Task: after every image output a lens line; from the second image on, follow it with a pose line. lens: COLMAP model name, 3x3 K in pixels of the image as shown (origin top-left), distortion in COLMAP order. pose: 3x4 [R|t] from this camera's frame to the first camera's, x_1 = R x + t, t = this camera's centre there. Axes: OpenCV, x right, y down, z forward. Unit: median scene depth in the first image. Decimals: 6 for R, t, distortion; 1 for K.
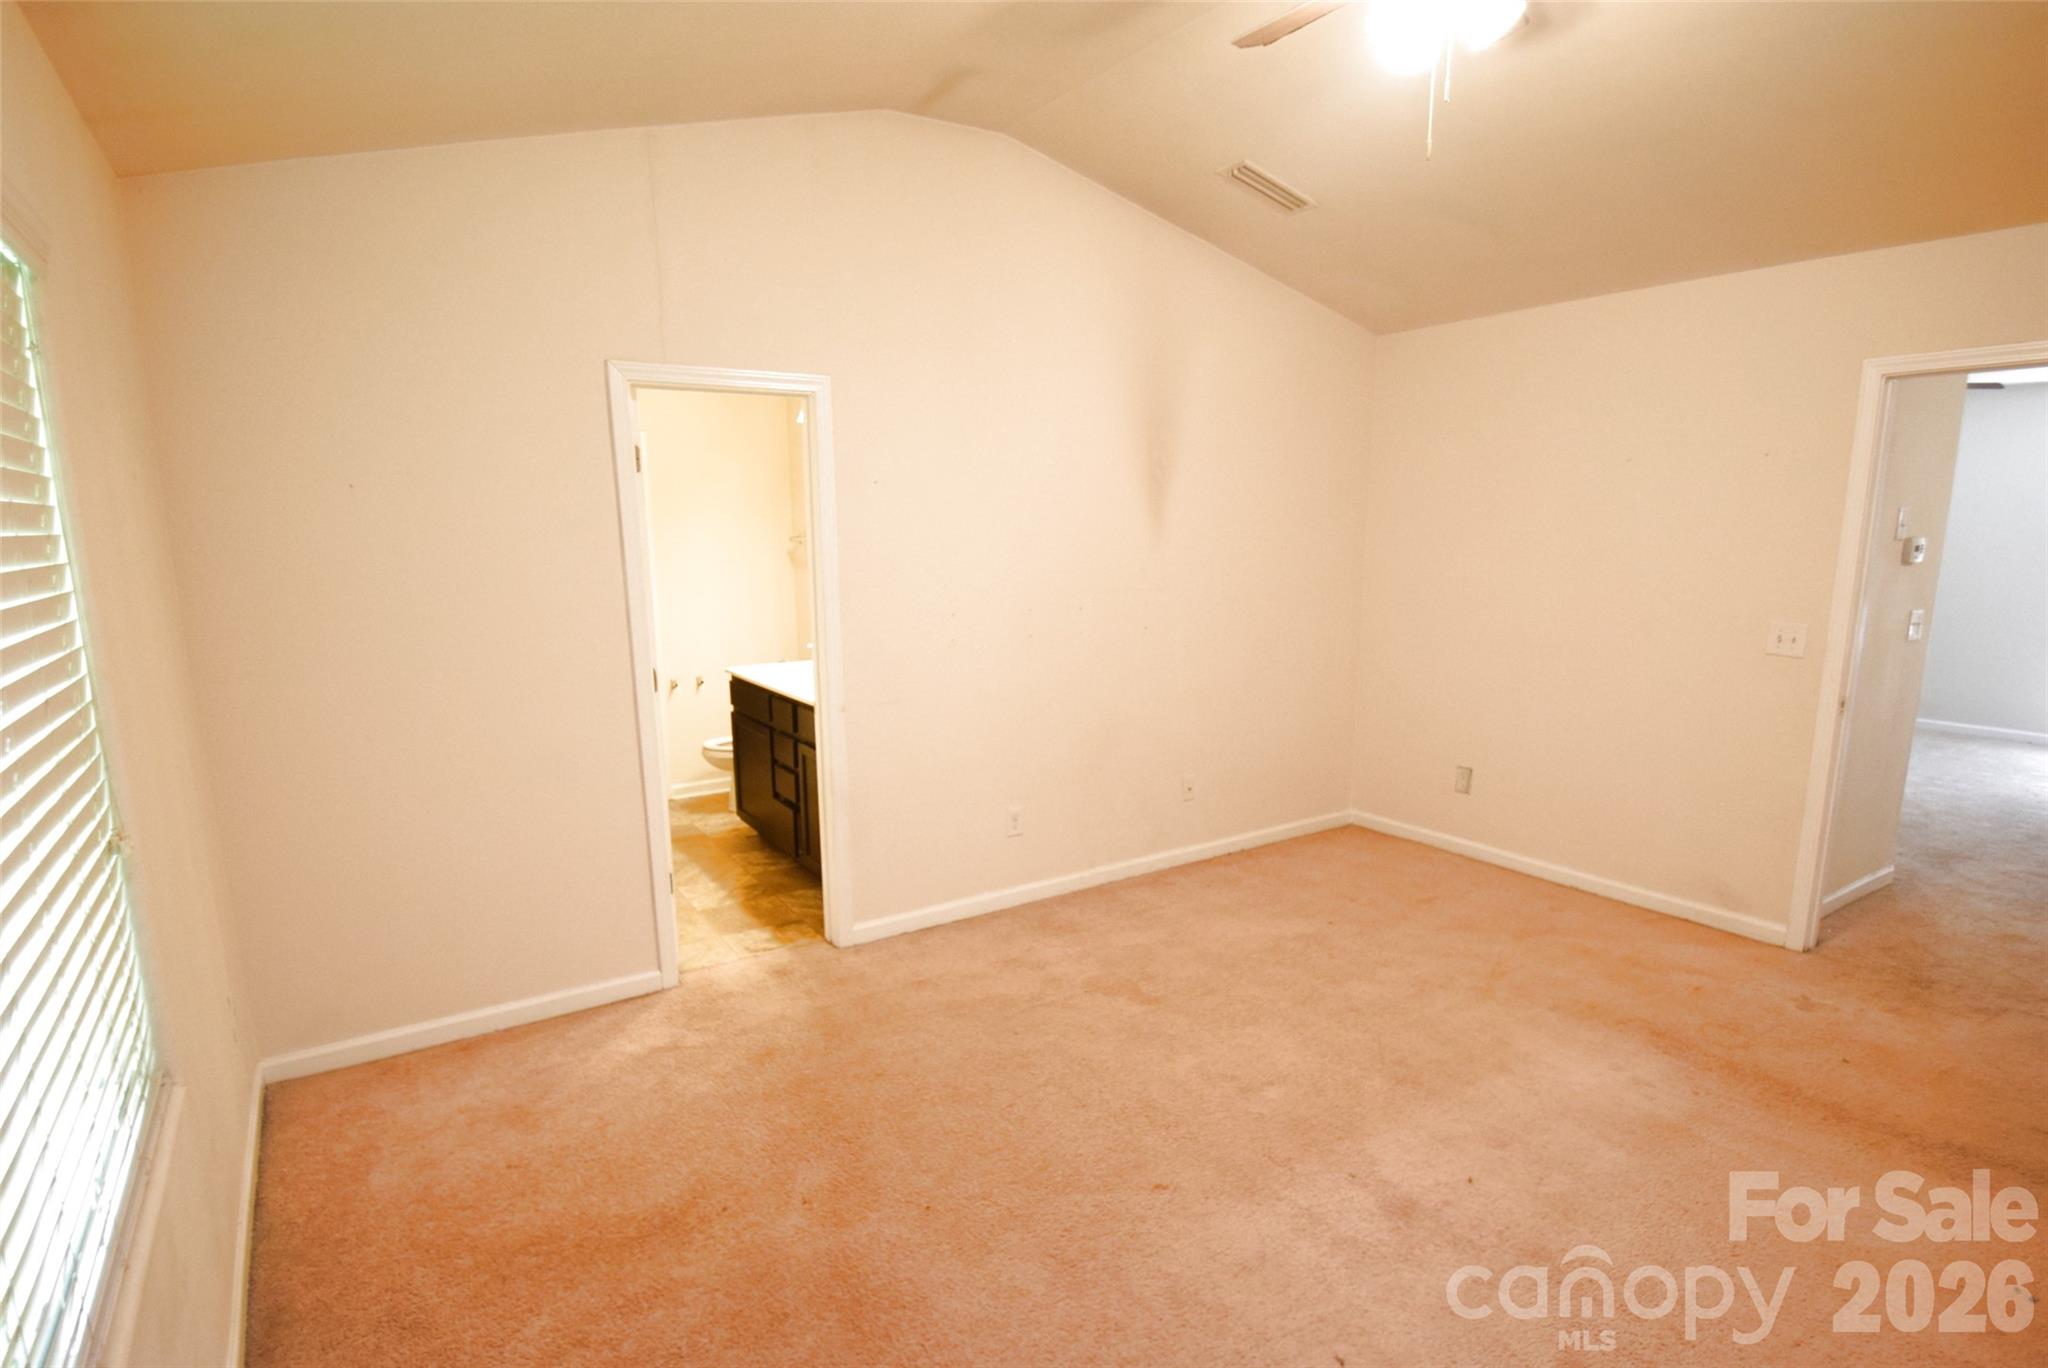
lens RADIAL K [[1063.4, 0, 996.9], [0, 1063.4, 688.0], [0, 0, 1]] dist [-0.000277, 0.000004]
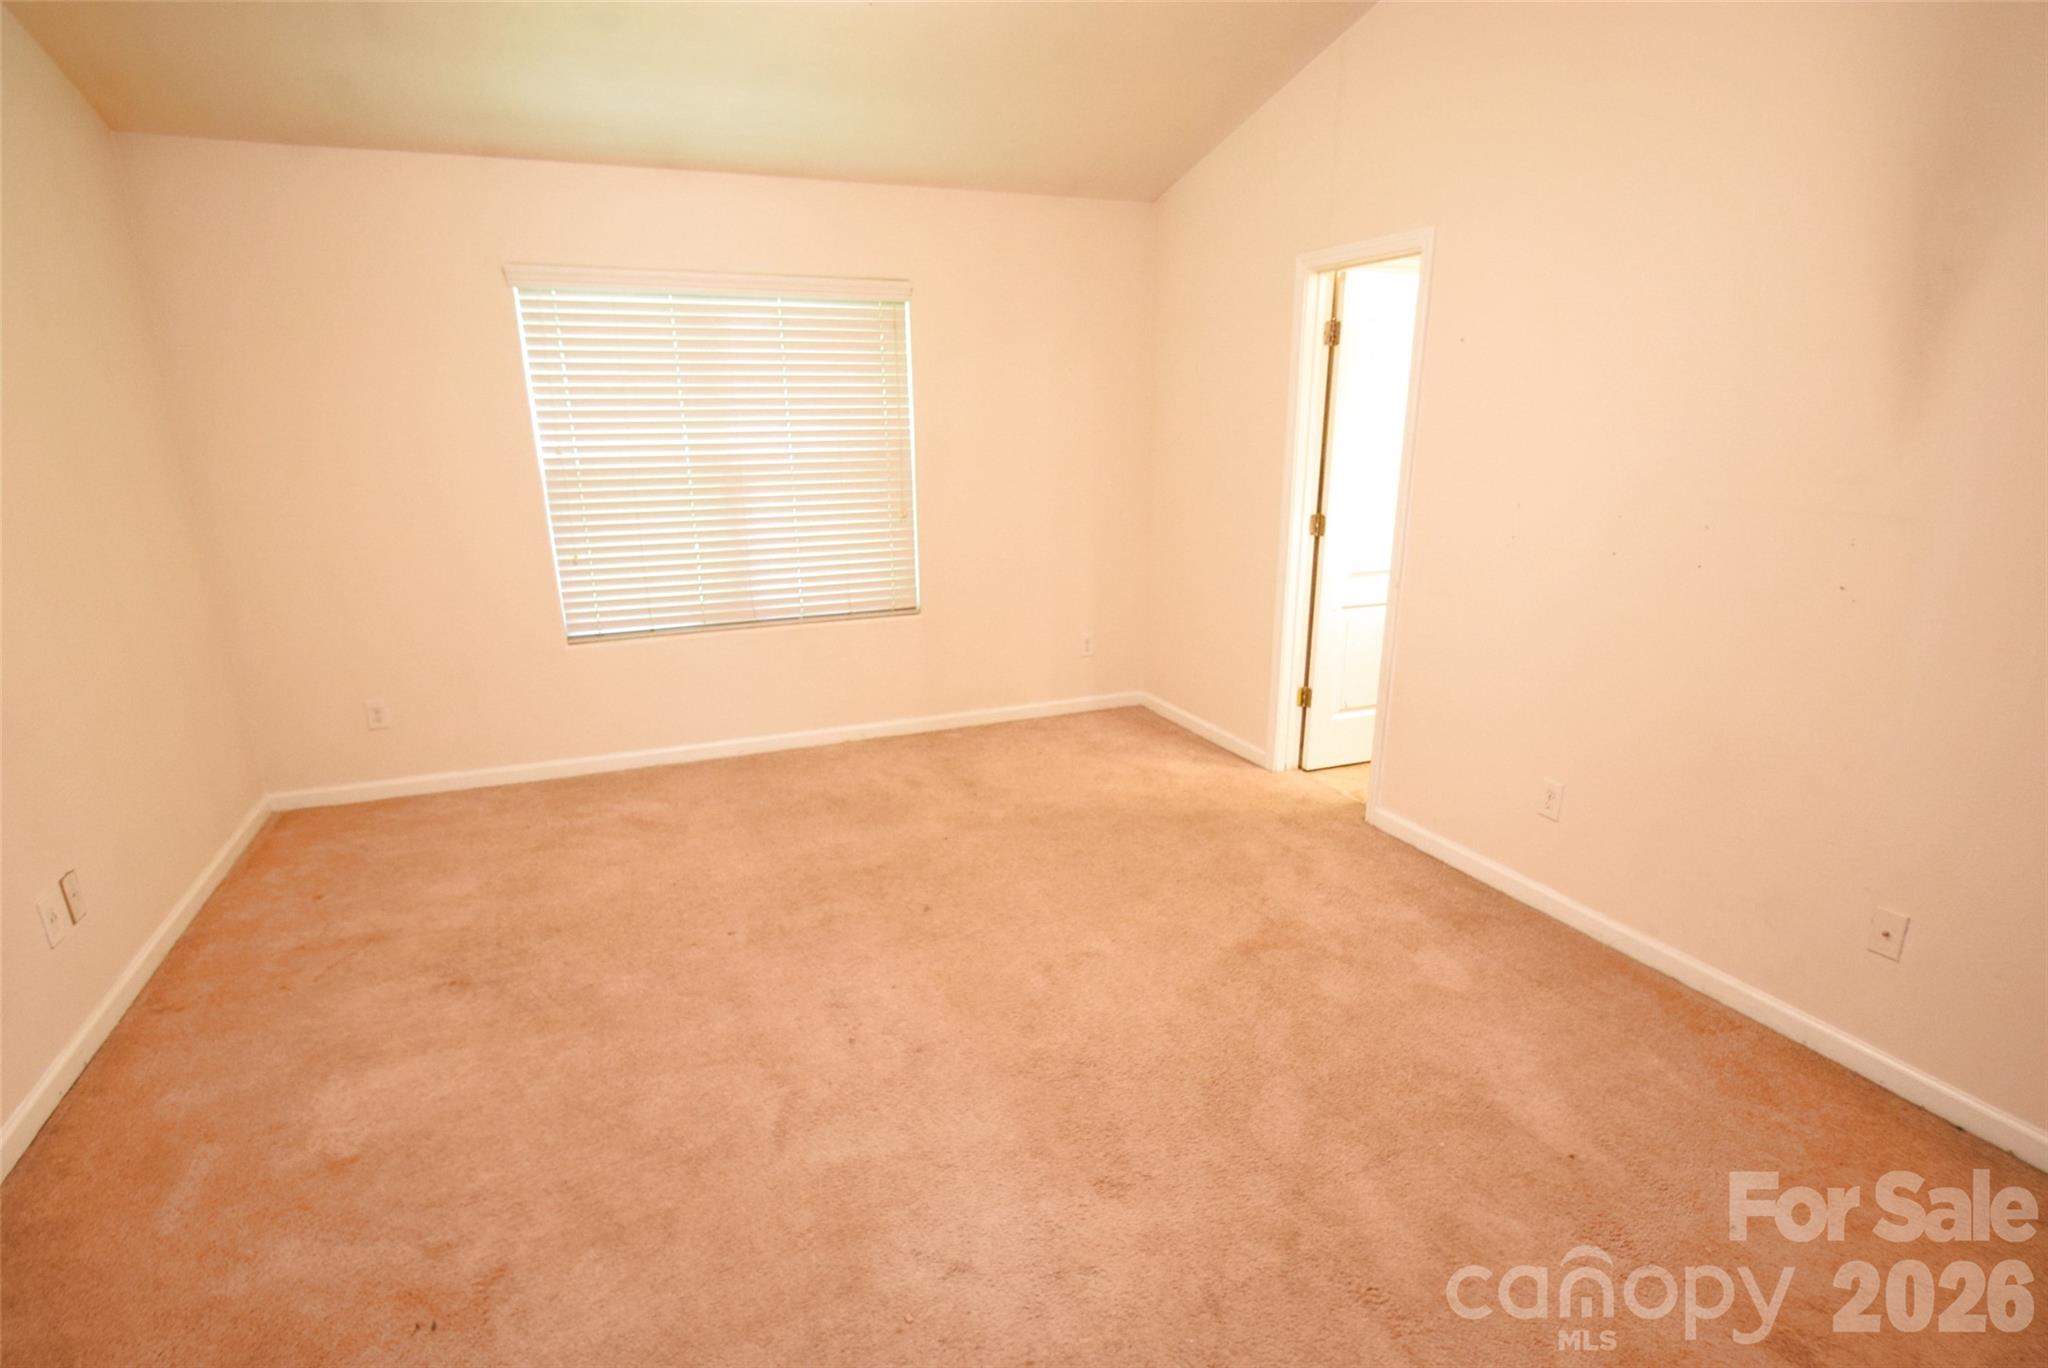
lens RADIAL K [[1063.4, 0, 996.9], [0, 1063.4, 688.0], [0, 0, 1]] dist [-0.000277, 0.000004]
pose [[-0.180956, 0.268485, -0.946135, 0.811759], [-0.144322, 0.944353, 0.295582, -0.118333], [0.972844, 0.190035, -0.132138, 0.747085]]
